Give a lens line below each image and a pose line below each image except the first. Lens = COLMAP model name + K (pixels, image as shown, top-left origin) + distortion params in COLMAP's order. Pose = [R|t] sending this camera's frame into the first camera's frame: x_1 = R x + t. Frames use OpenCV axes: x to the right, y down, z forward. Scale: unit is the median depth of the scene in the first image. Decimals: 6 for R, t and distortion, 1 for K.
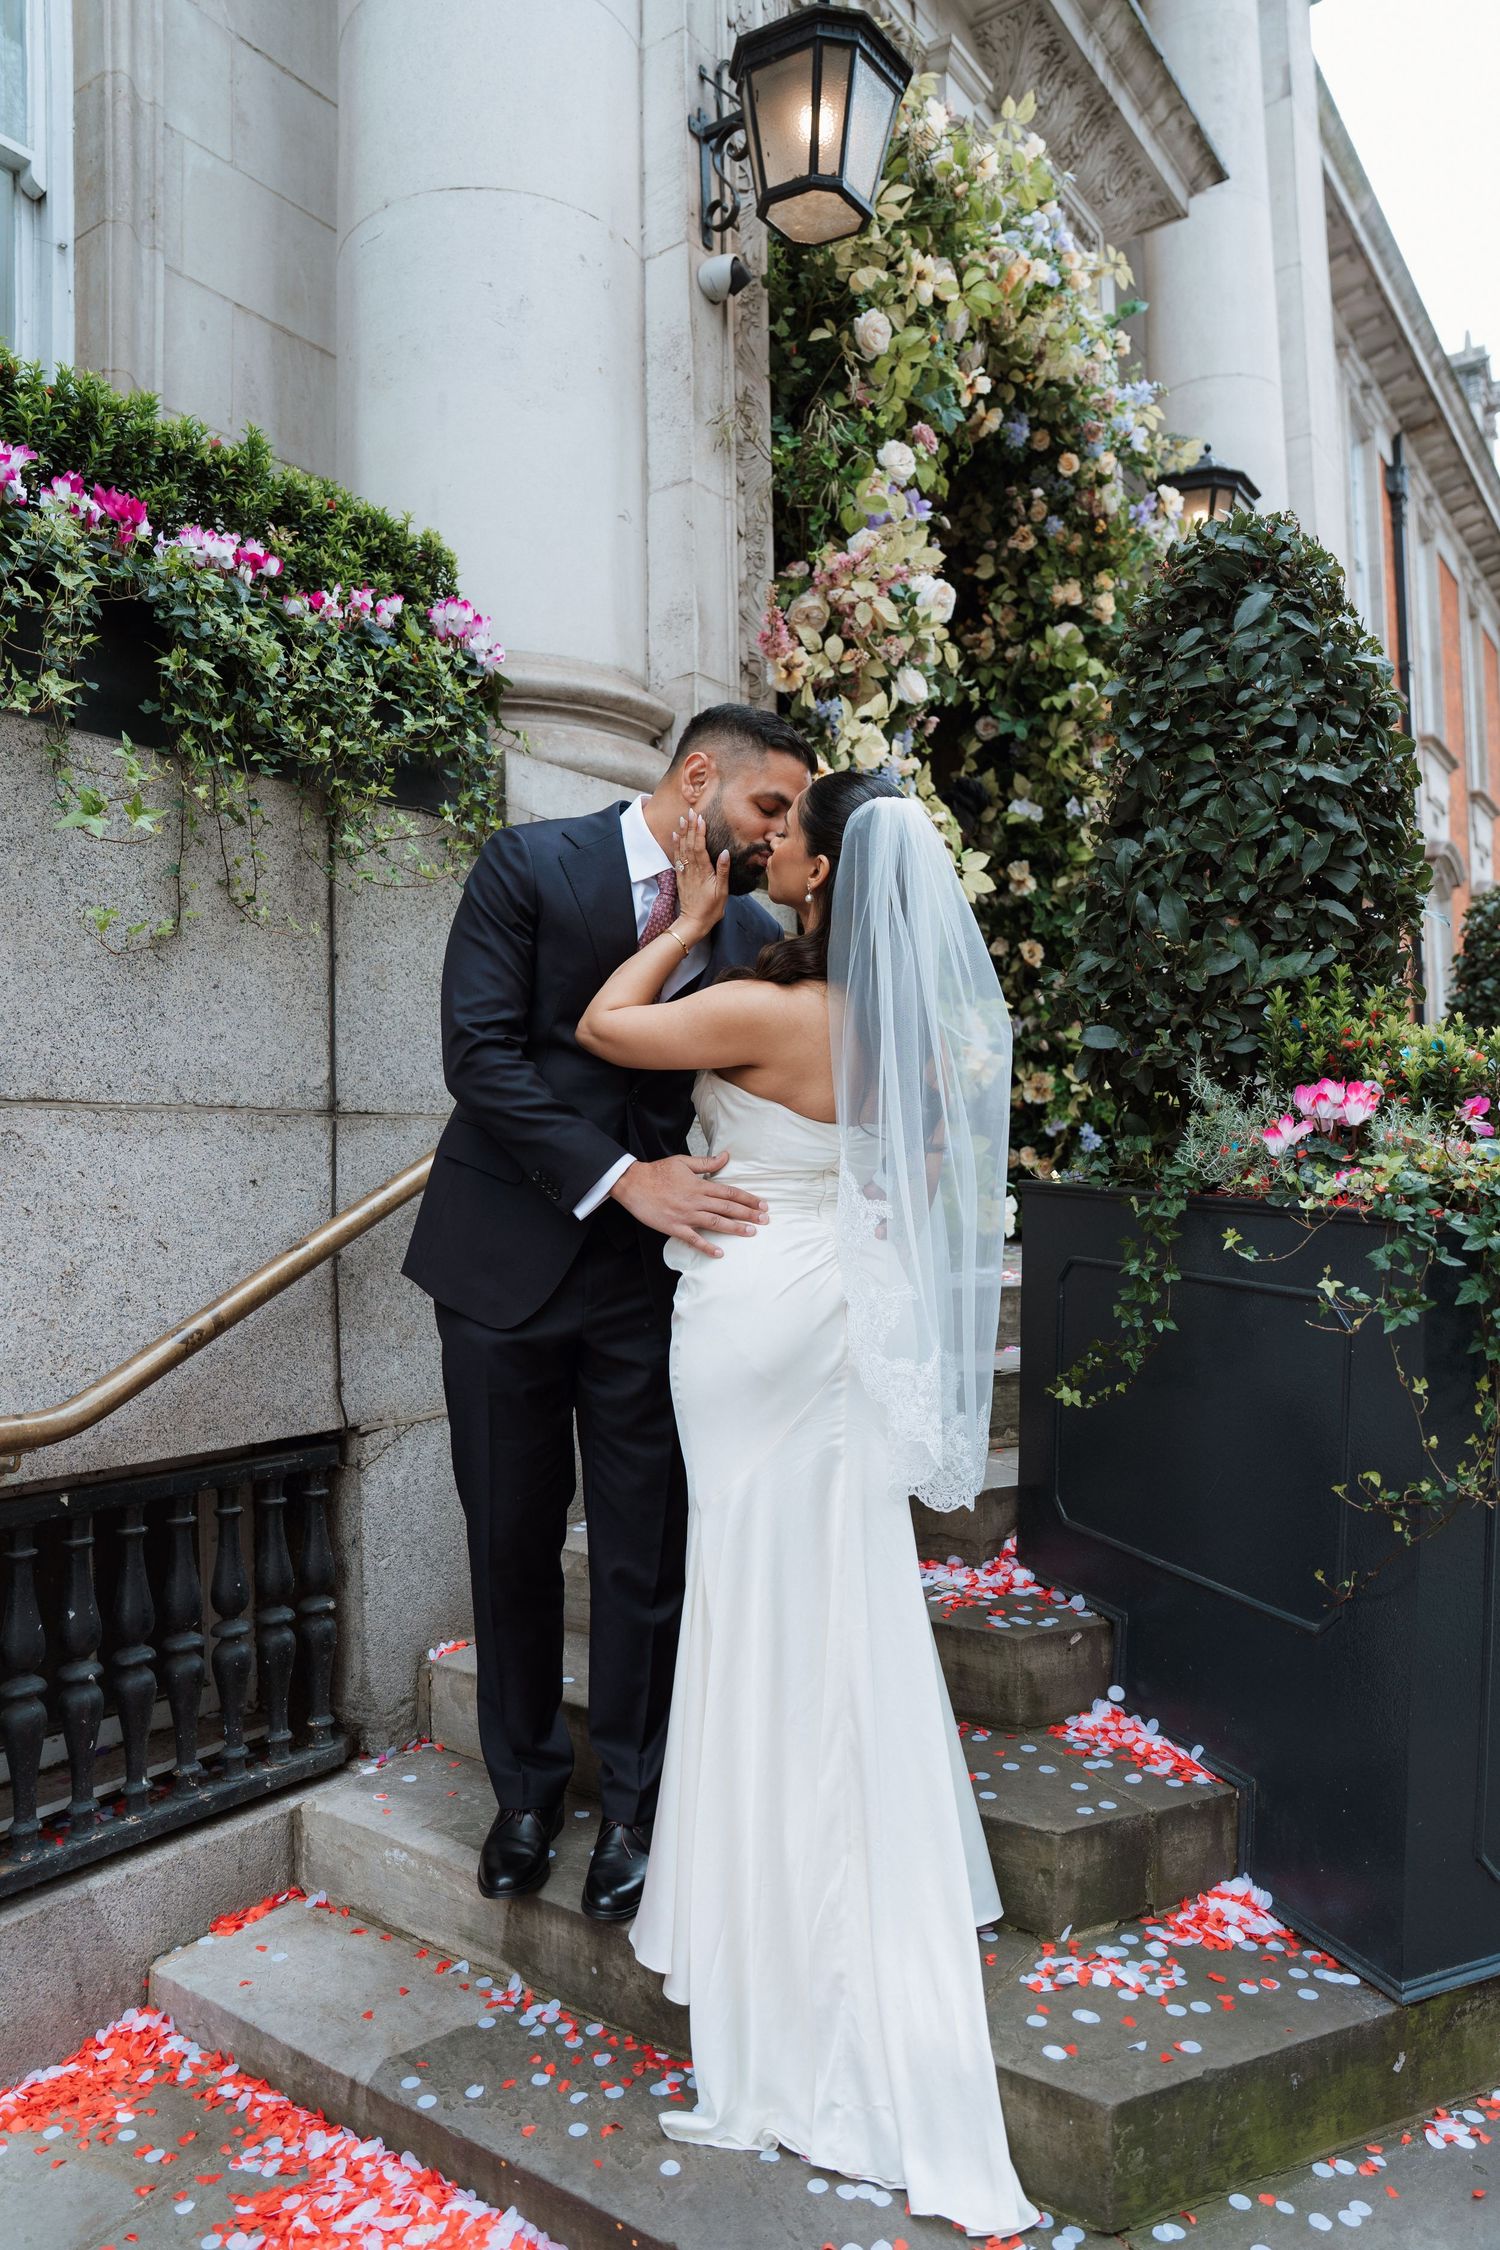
lens RADIAL K [[1489.5, 0, 750.9], [0, 1489.5, 1158.5], [0, 0, 1]] dist [-0.066333, 0.042256]
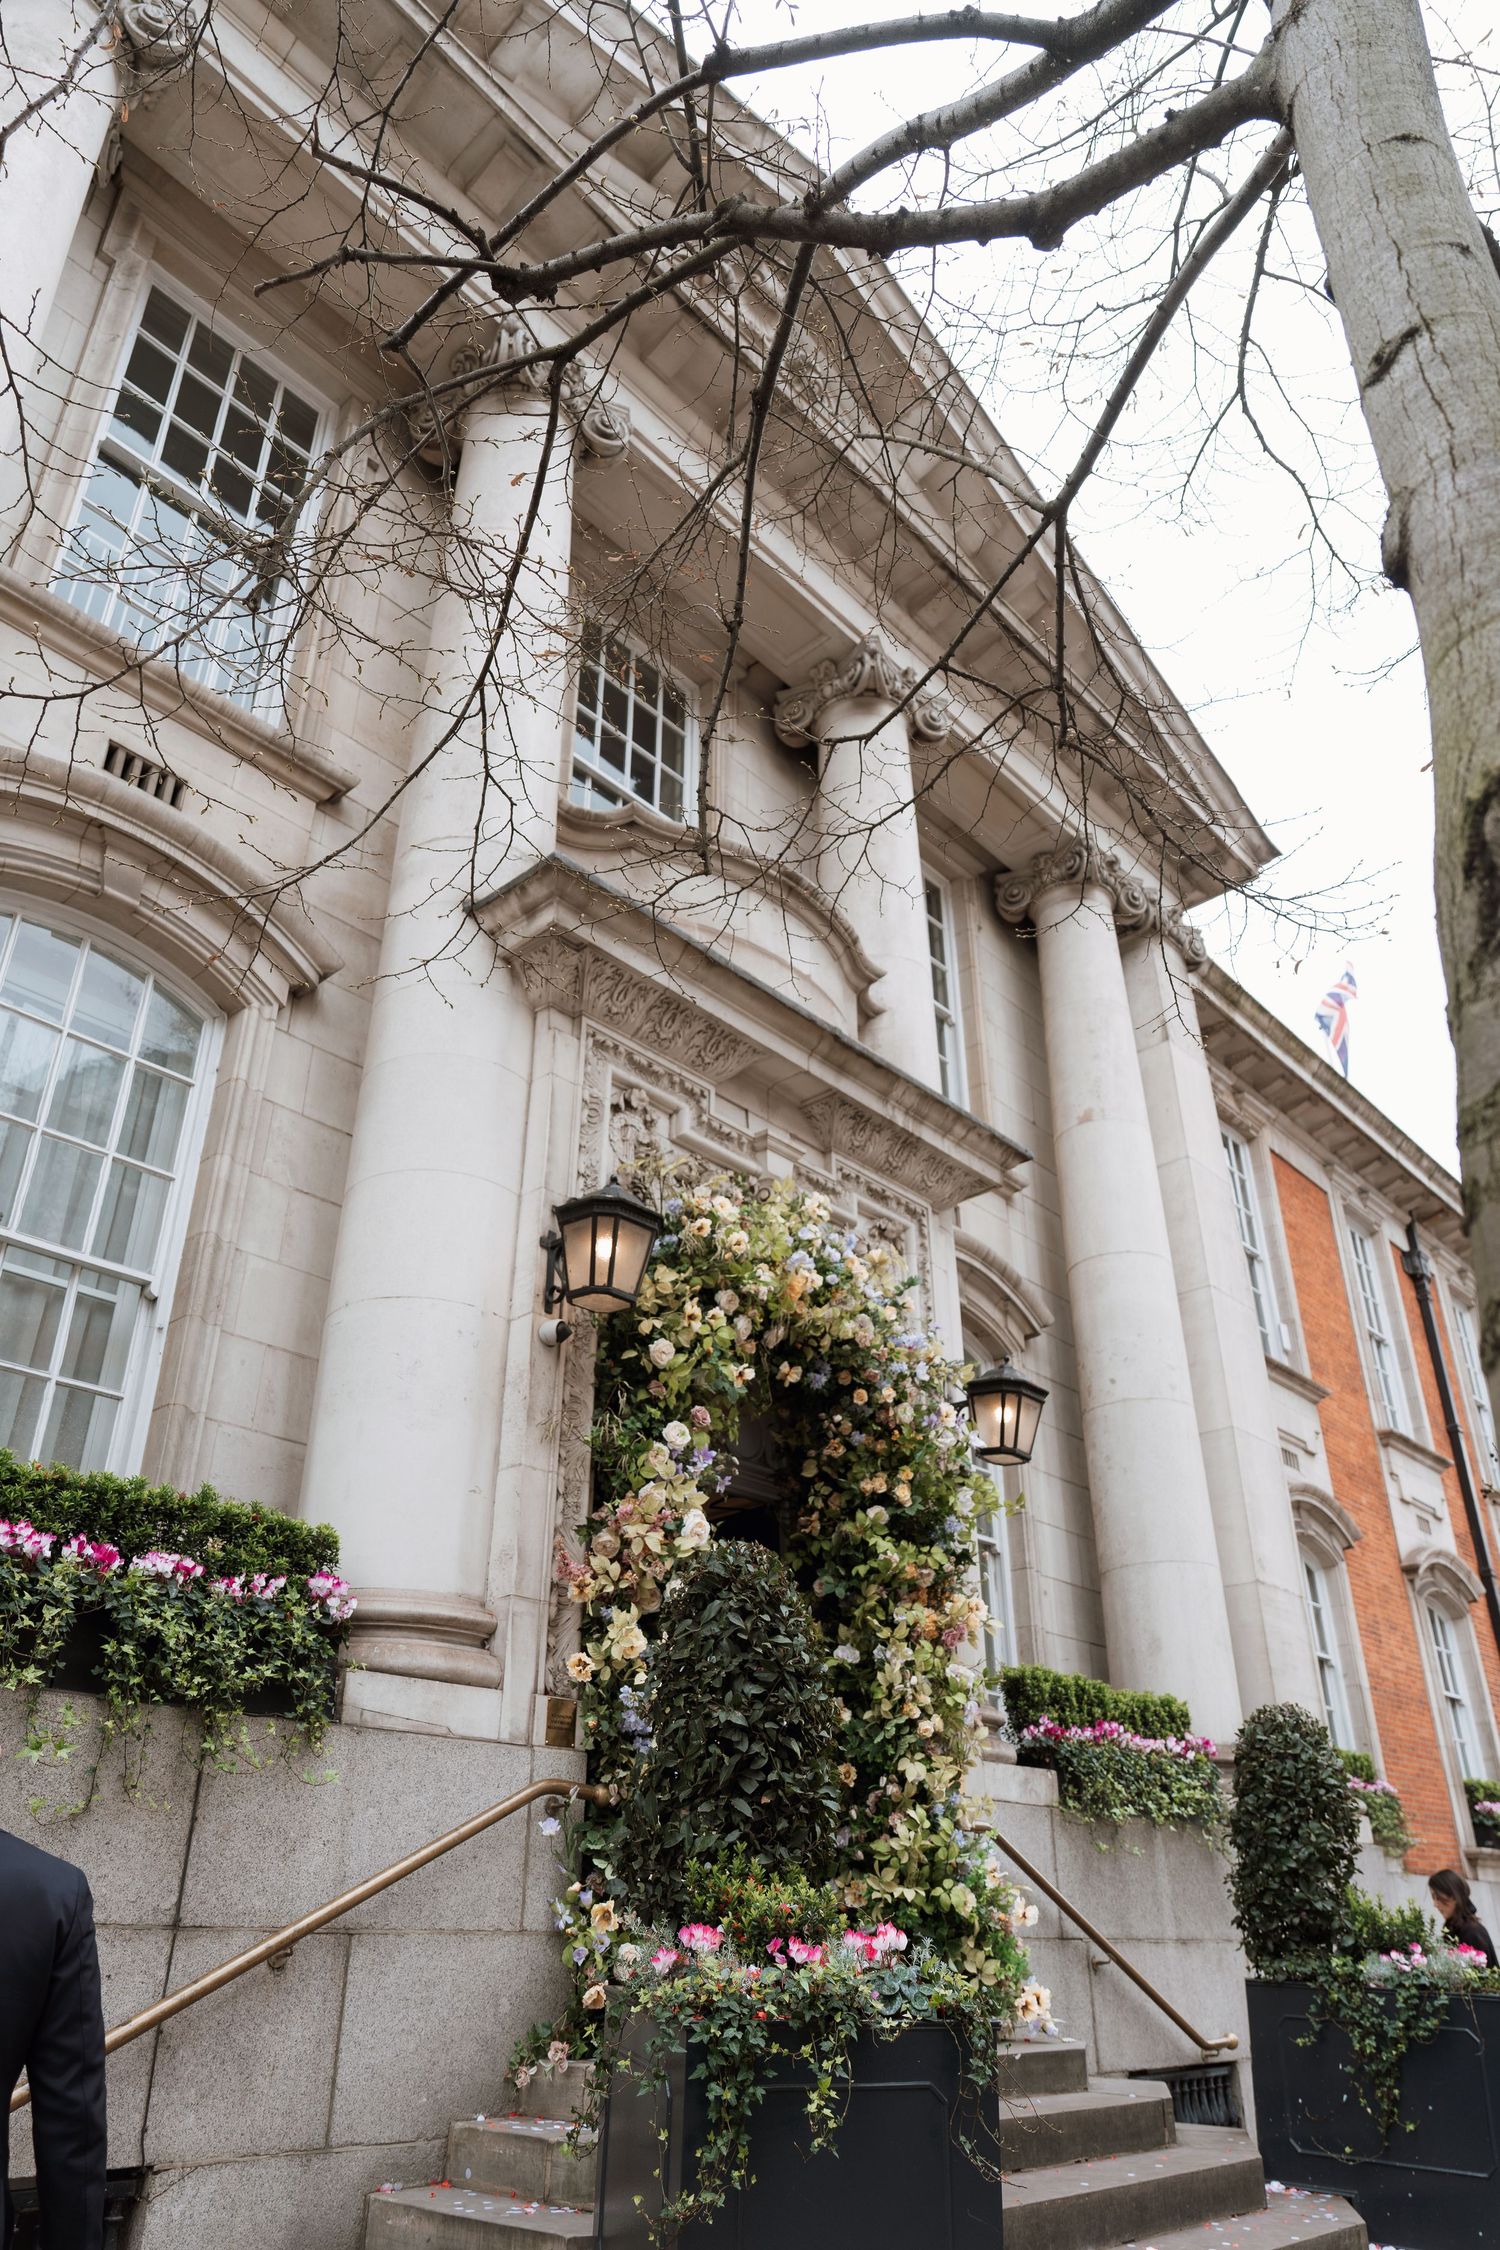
lens RADIAL K [[1489.5, 0, 750.9], [0, 1489.5, 1158.5], [0, 0, 1]] dist [-0.066333, 0.042256]
pose [[0.992193, -0.051391, -0.113629, 0.386695], [-0.007535, 0.884779, -0.465951, -0.025955], [0.124482, 0.463169, 0.877484, -0.468066]]
